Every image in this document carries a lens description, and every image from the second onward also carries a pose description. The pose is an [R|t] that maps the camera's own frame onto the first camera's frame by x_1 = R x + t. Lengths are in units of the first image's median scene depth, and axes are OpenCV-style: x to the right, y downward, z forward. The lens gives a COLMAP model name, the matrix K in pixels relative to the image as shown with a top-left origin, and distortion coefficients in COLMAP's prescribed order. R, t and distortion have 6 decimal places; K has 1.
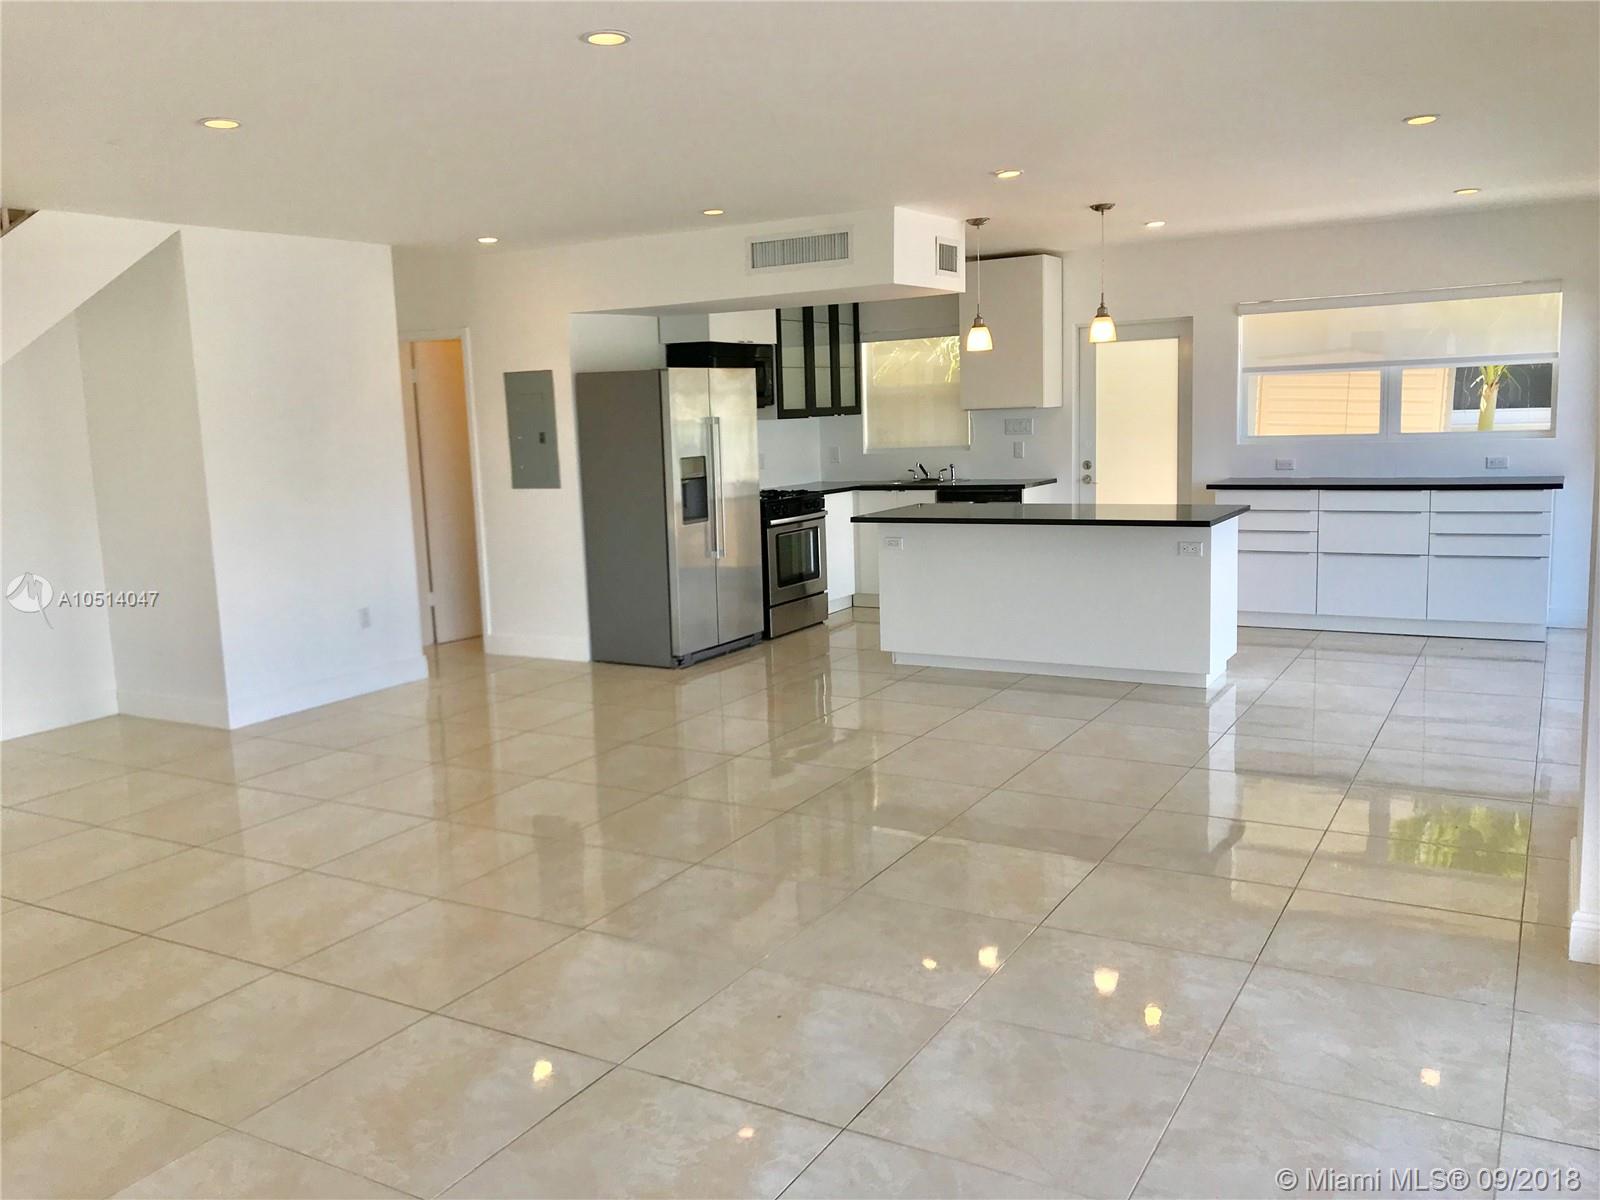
lens RADIAL K [[1337.5, 0, 795.8], [0, 1337.5, 598.4], [0, 0, 1]] dist [0.029572, -0.021324]
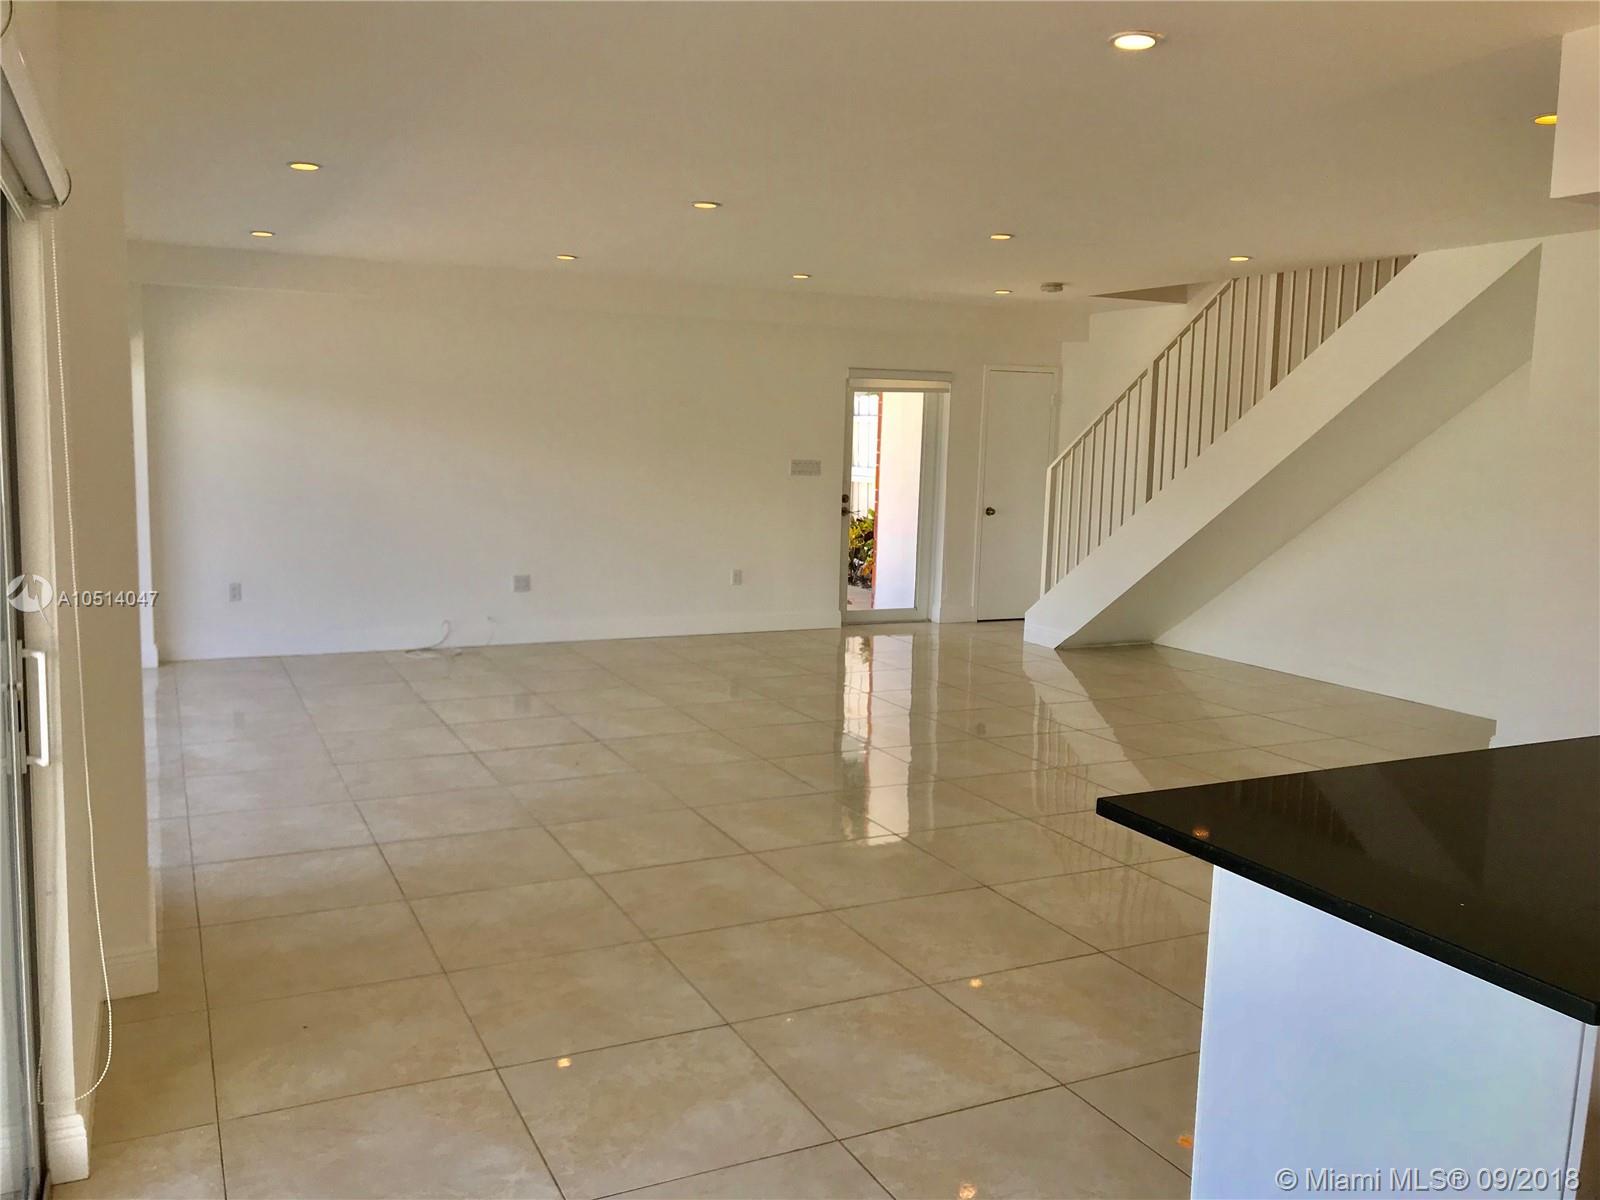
lens RADIAL K [[1337.5, 0, 797.8], [0, 1337.5, 597.4], [0, 0, 1]] dist [0.029572, -0.021324]
pose [[-0.567569, 0.132491, -0.812595, 1.010313], [-0.122953, 0.962260, 0.242772, -0.301424], [0.814093, 0.237700, -0.529859, 1.734047]]
